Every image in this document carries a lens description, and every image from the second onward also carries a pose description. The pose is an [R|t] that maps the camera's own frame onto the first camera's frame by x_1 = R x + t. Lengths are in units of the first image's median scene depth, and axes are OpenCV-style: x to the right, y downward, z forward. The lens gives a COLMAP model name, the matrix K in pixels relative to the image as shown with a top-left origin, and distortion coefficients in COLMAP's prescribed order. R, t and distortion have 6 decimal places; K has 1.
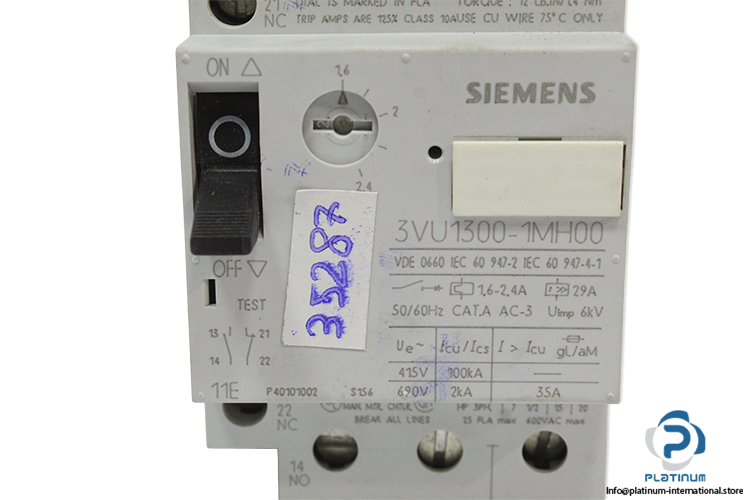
lens RADIAL K [[1546.2, 0, 373.7], [0, 1546.2, 249.8], [0, 0, 1]] dist [0.081962, 0.000000]
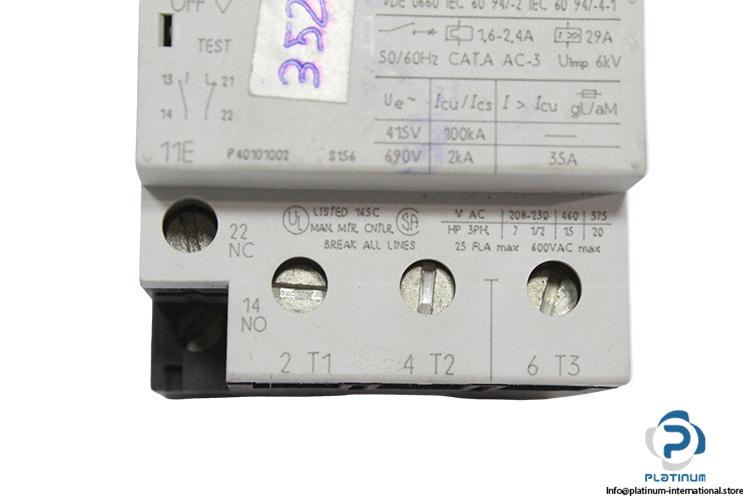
lens RADIAL K [[1901.6, 0, 376.3], [0, 1901.6, 250.2], [0, 0, 1]] dist [0.145043, 0.000000]
pose [[0.994305, 0.027458, 0.102975, -0.094844], [0.022205, 0.891657, -0.452166, 0.608612], [-0.104234, 0.451878, 0.885969, 0.112582]]
